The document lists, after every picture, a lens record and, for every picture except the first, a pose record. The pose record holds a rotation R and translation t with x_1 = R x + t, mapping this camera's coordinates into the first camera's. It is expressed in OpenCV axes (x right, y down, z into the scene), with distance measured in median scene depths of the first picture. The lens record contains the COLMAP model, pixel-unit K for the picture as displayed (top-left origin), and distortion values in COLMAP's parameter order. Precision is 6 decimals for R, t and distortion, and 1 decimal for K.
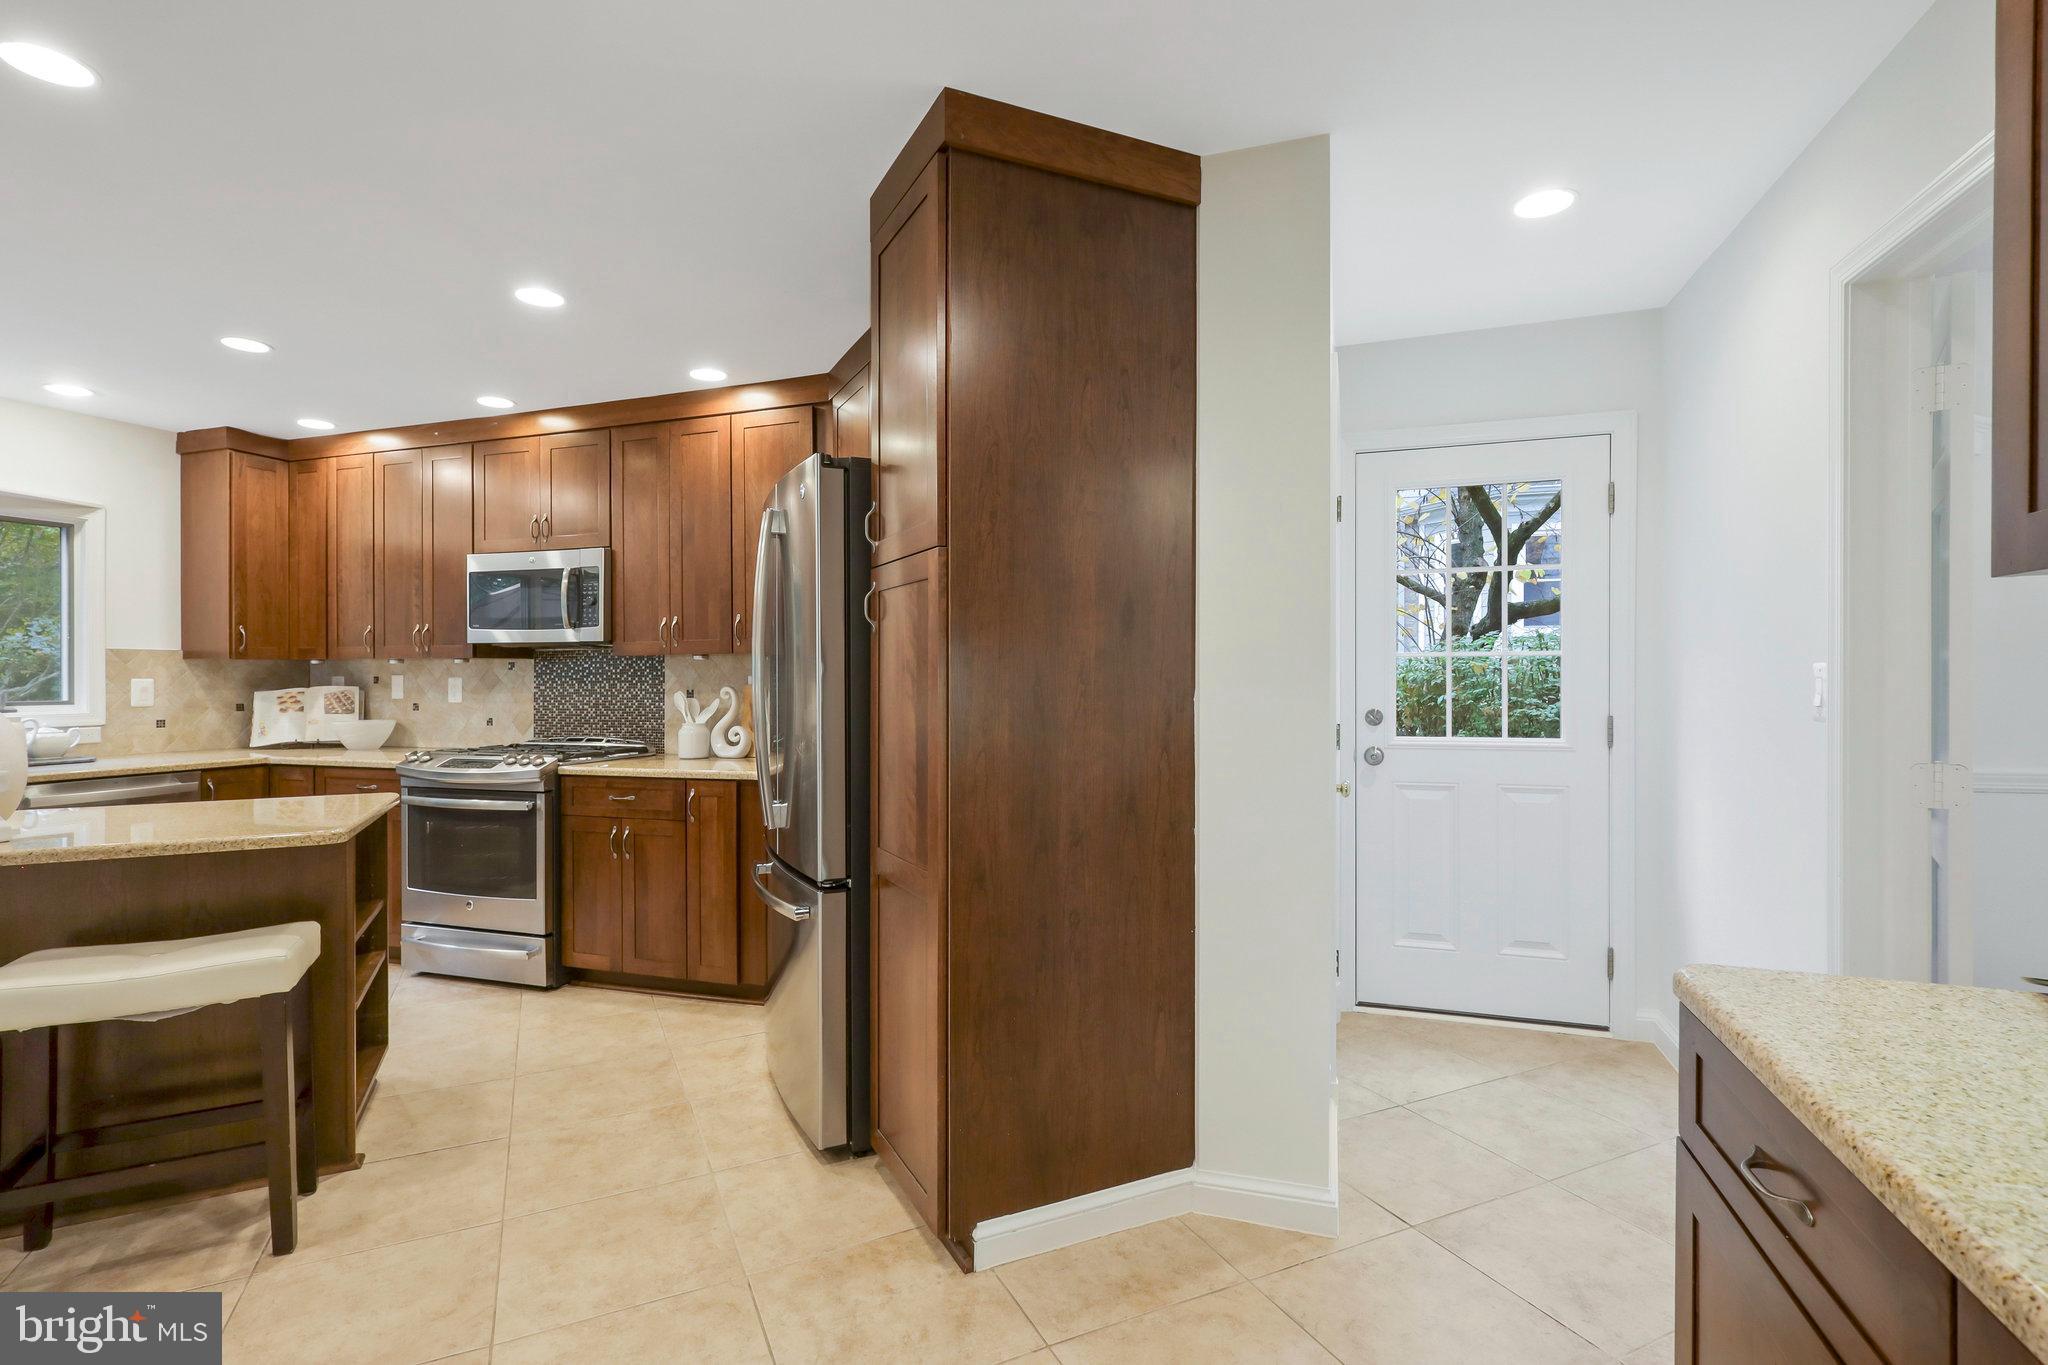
lens RADIAL K [[961.2, 0, 1010.9], [0, 961.2, 687.3], [0, 0, 1]] dist [0.000821, -0.002199]
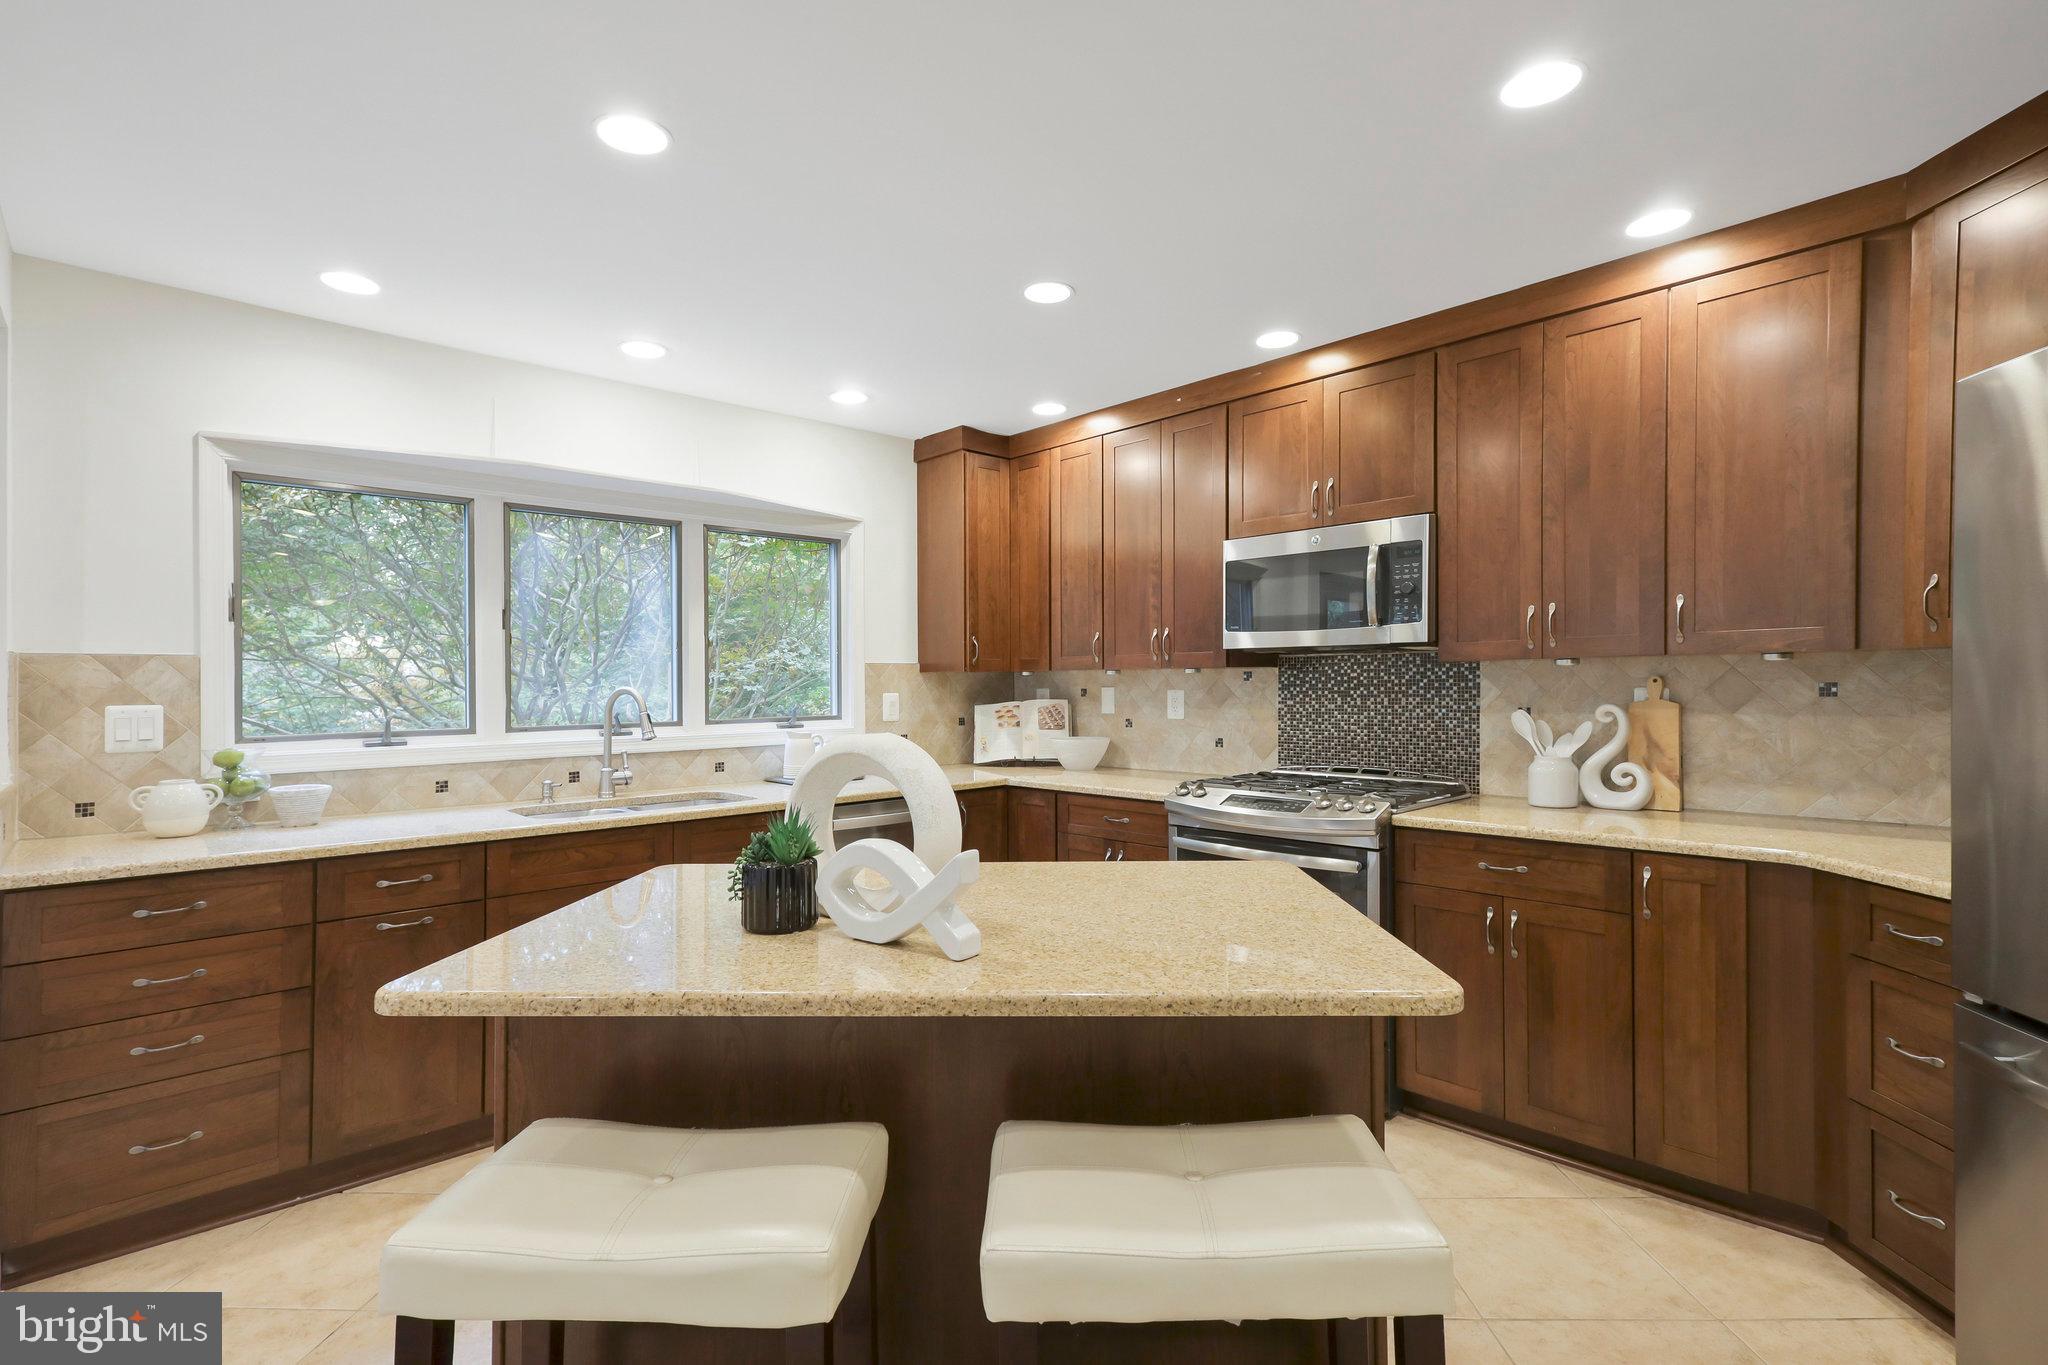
lens RADIAL K [[961.2, 0, 1019.5], [0, 961.2, 687.6], [0, 0, 1]] dist [0.000821, -0.002199]
pose [[0.884019, -0.004373, -0.467430, -0.326740], [0.004725, 0.999989, -0.000418, -0.013394], [0.467427, -0.001839, 0.884030, 0.191669]]
